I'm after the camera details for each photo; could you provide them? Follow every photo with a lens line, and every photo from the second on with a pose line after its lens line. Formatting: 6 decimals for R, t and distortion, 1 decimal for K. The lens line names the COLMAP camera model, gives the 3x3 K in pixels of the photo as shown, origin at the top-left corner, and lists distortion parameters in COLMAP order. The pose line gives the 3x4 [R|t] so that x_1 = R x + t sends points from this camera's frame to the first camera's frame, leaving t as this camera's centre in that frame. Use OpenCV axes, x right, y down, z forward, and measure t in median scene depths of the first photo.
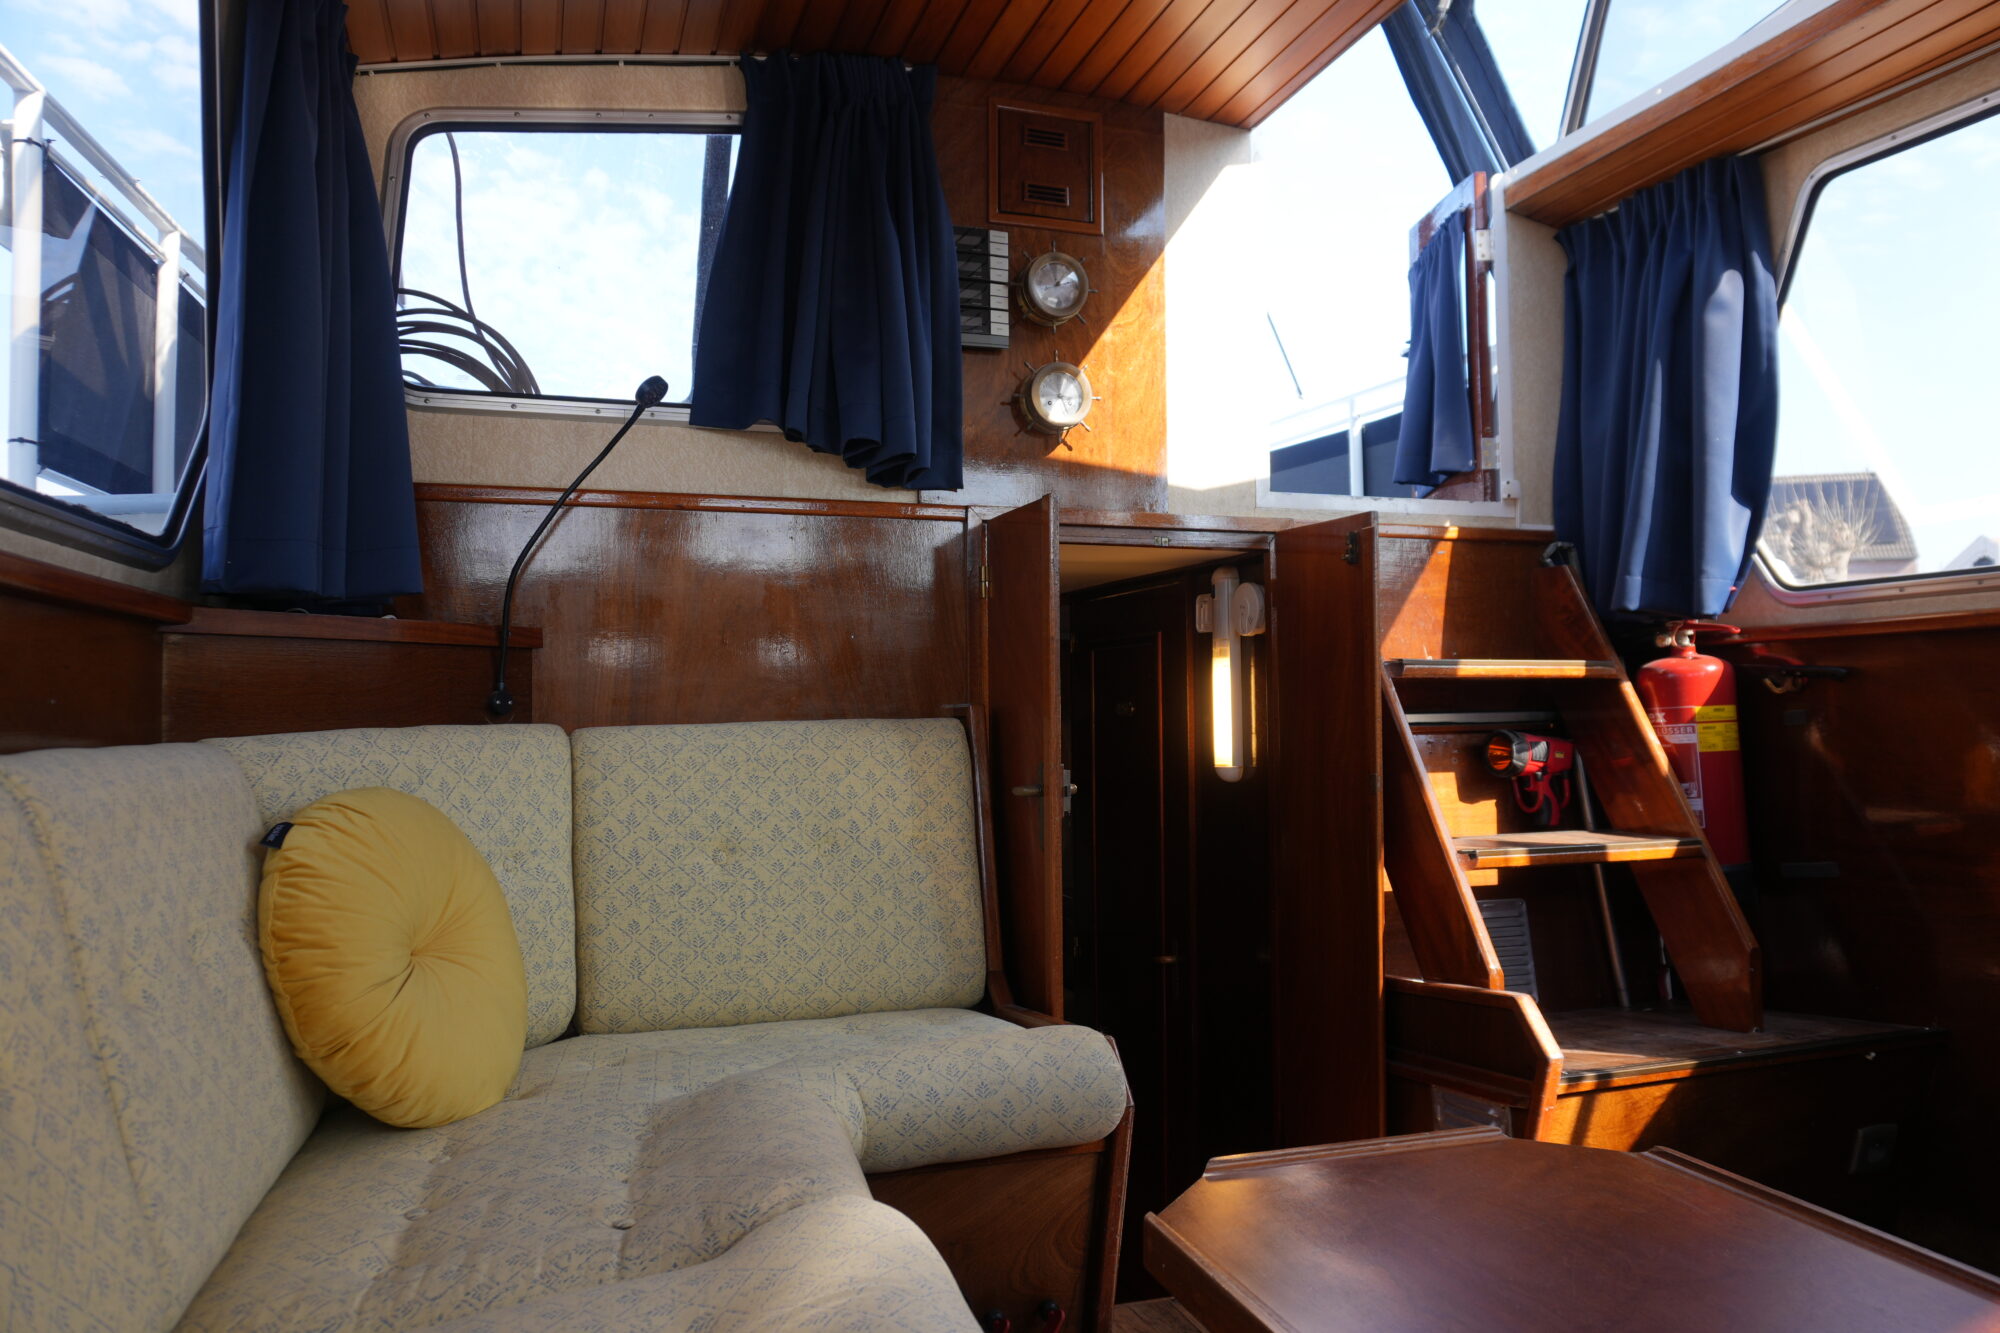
lens RADIAL K [[1351.1, 0, 987.8], [0, 1351.1, 669.9], [0, 0, 1]] dist [-0.052261, 0.035600]
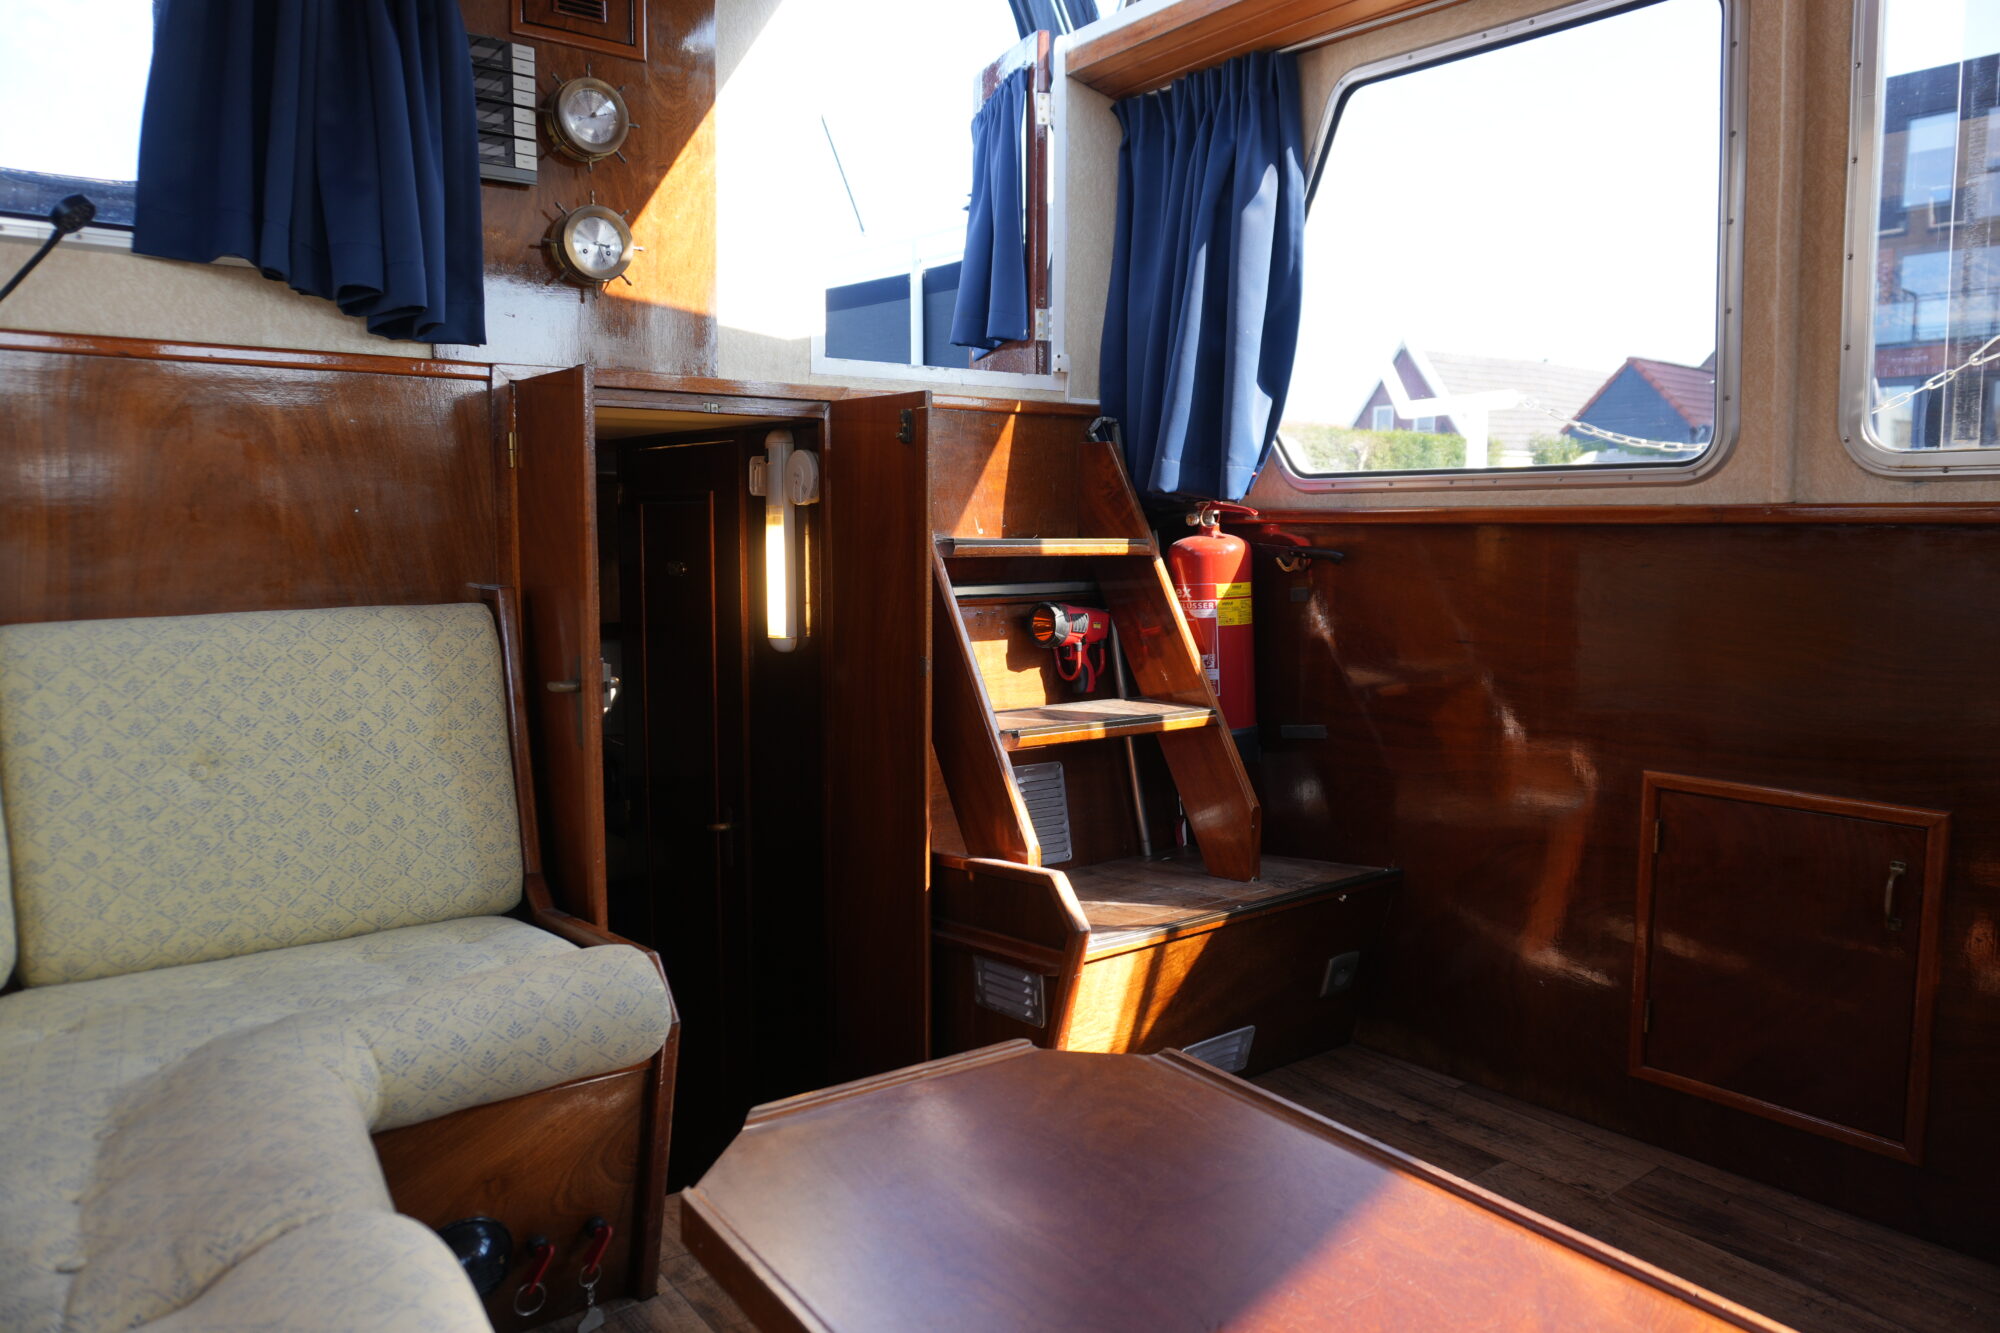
lens RADIAL K [[1352.7, 0, 994.4], [0, 1352.7, 666.8], [0, 0, 1]] dist [-0.048460, 0.032779]
pose [[0.947981, -0.020837, 0.317644, 0.015544], [-0.023605, 0.990507, 0.135422, -0.054493], [-0.317450, -0.135876, 0.938490, 0.031965]]
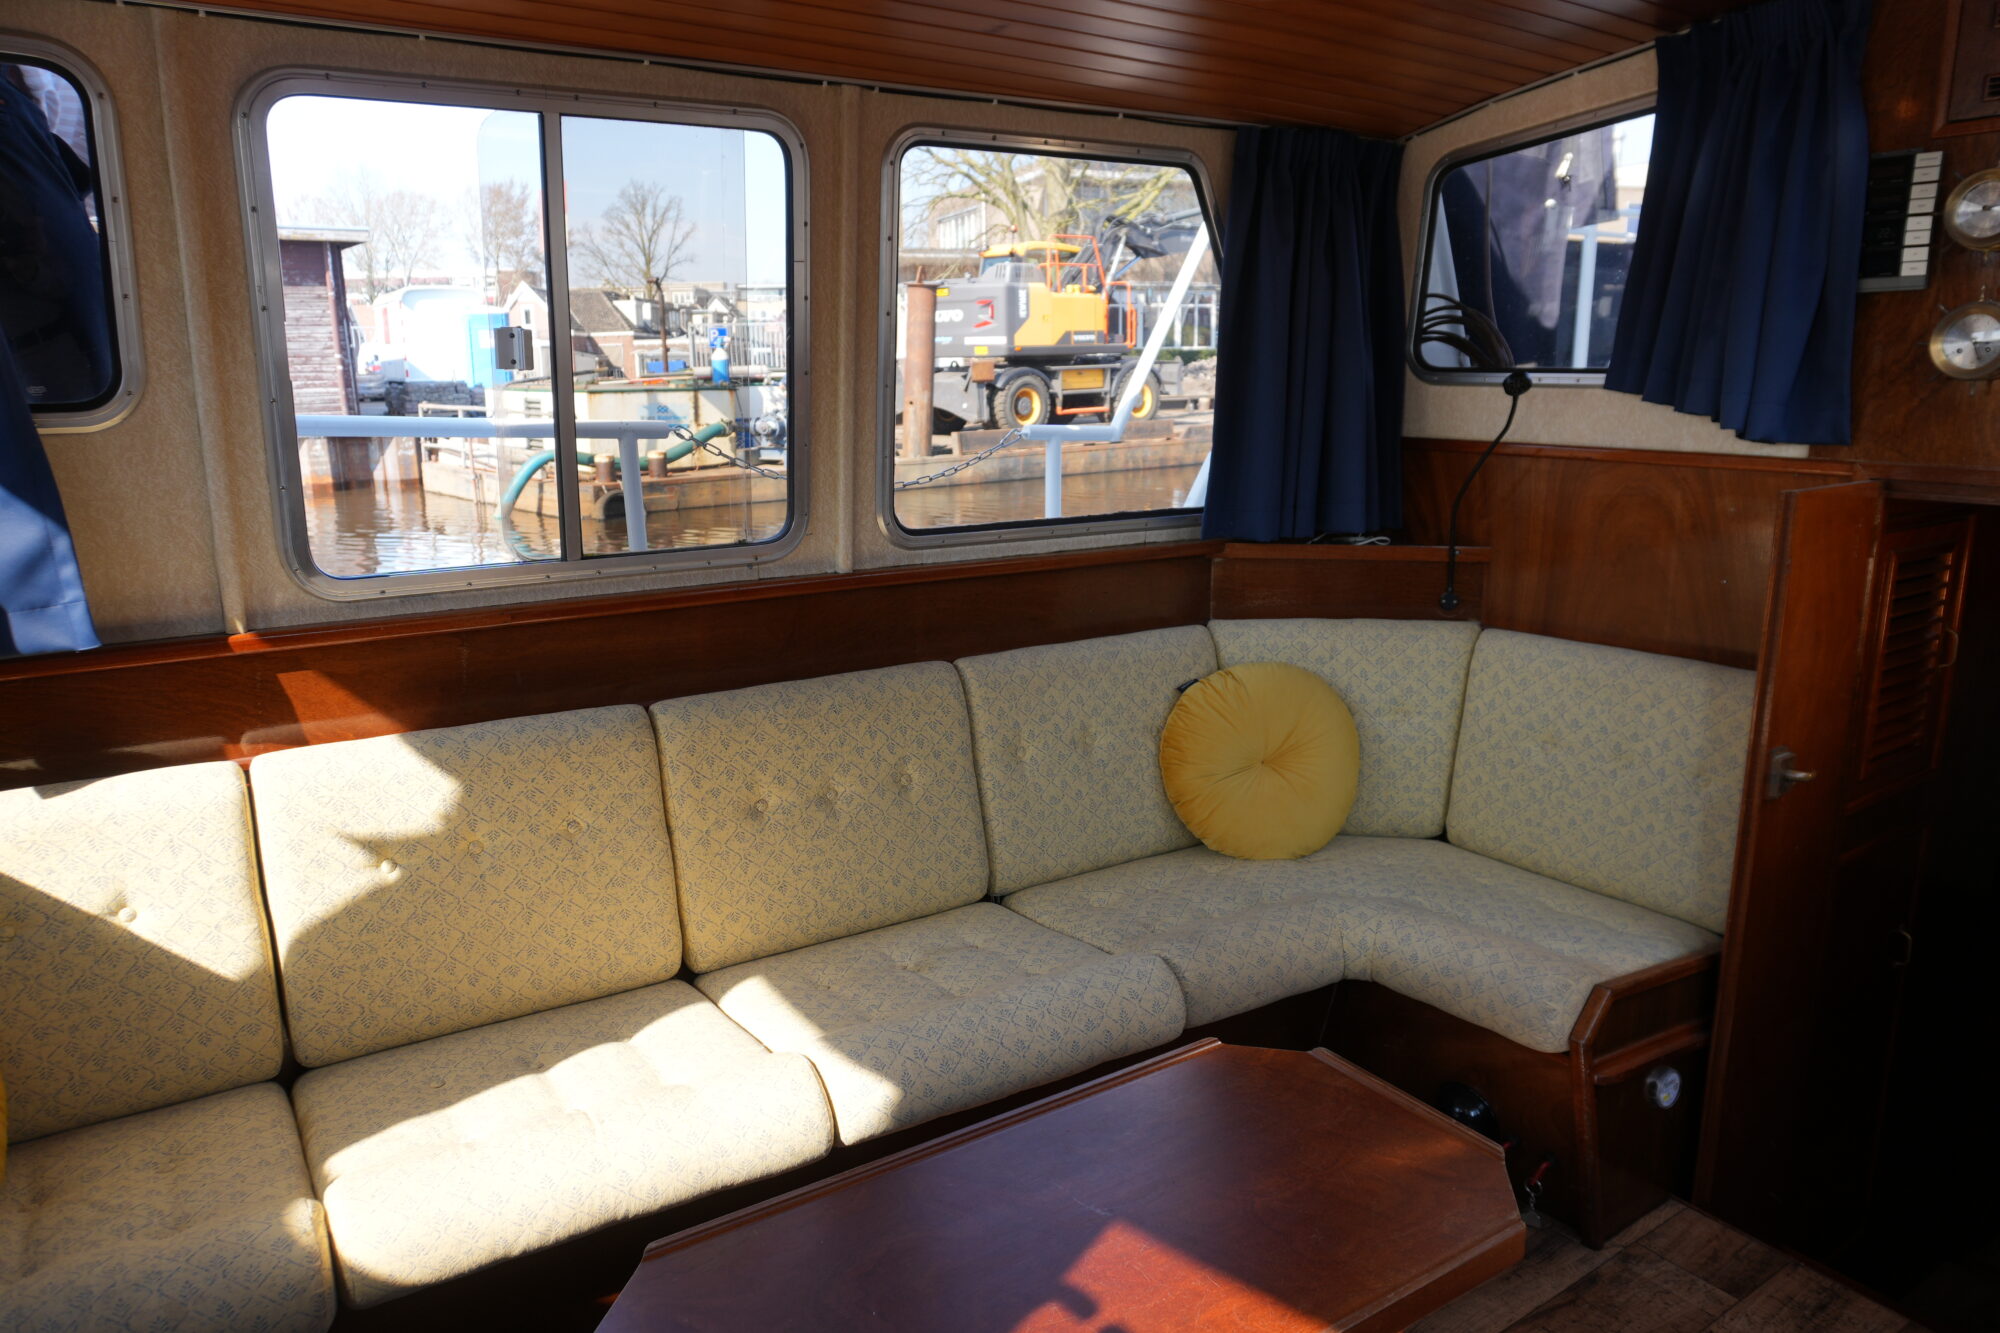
lens RADIAL K [[1352.7, 0, 994.4], [0, 1352.7, 666.8], [0, 0, 1]] dist [-0.048460, 0.032779]
pose [[0.282333, 0.217220, -0.934400, 0.793961], [0.037780, 0.970754, 0.237087, -0.247646], [0.958572, -0.102239, 0.265869, 0.149688]]
